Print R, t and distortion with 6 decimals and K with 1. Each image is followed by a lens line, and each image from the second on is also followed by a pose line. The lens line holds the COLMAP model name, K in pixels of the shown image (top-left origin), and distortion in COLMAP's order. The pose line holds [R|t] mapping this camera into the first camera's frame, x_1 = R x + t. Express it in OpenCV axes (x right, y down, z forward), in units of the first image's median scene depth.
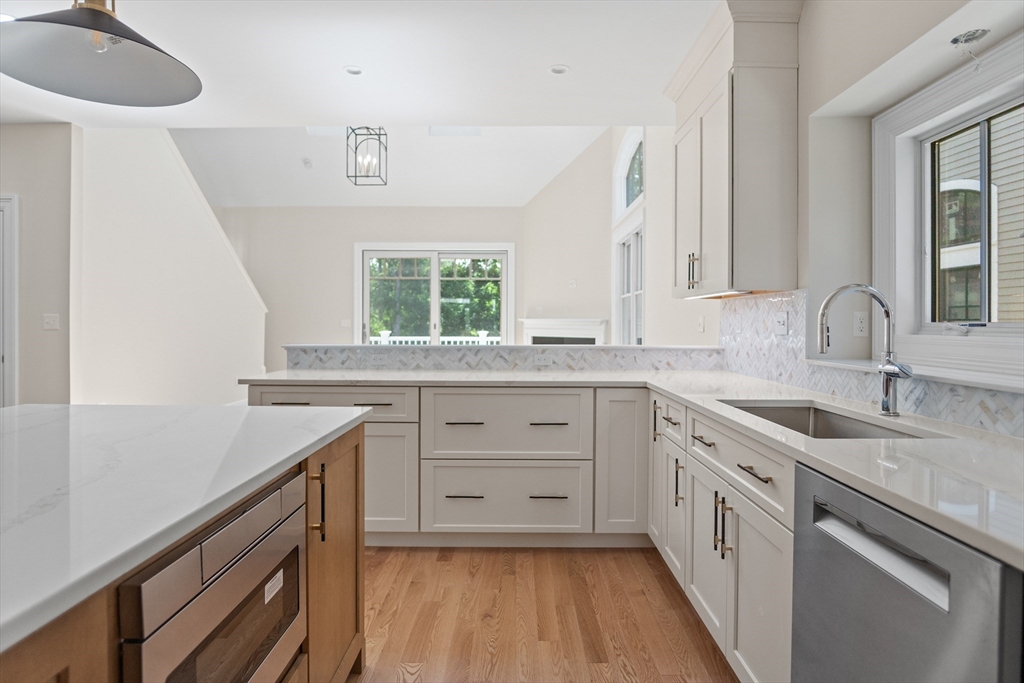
lens RADIAL K [[560.0, 0, 519.2], [0, 560.0, 336.2], [0, 0, 1]] dist [-0.032461, -0.001461]
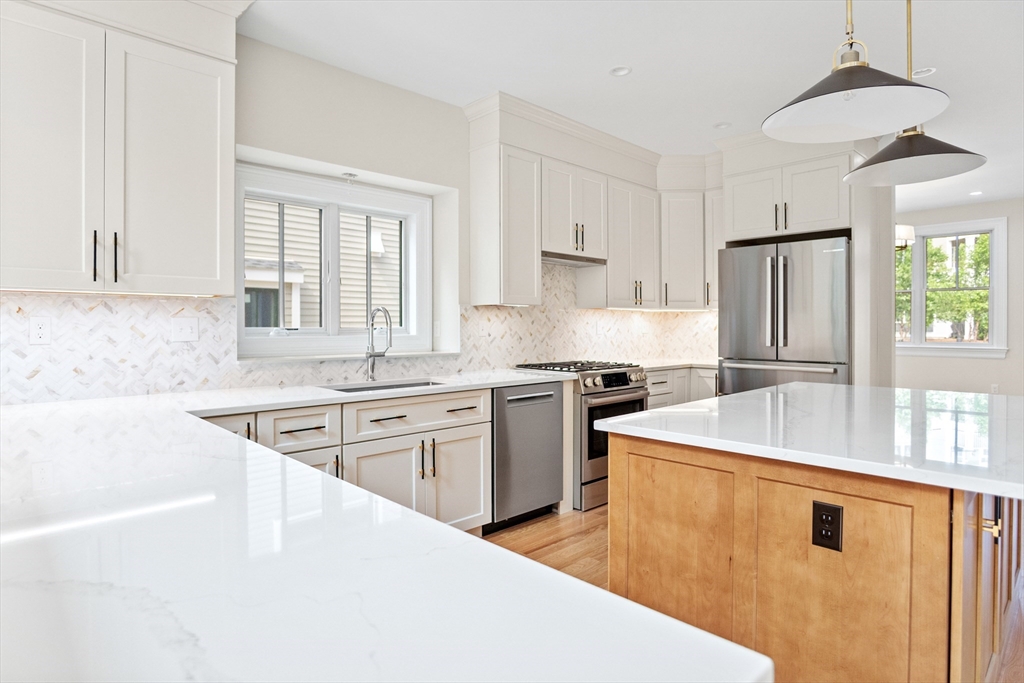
lens RADIAL K [[560.0, 0, 514.6], [0, 560.0, 332.3], [0, 0, 1]] dist [-0.032461, -0.001461]
pose [[-0.708519, -0.007999, 0.705647, -0.669995], [0.015332, 0.999525, 0.026726, -0.038374], [-0.705526, 0.029755, -0.708060, 1.411424]]
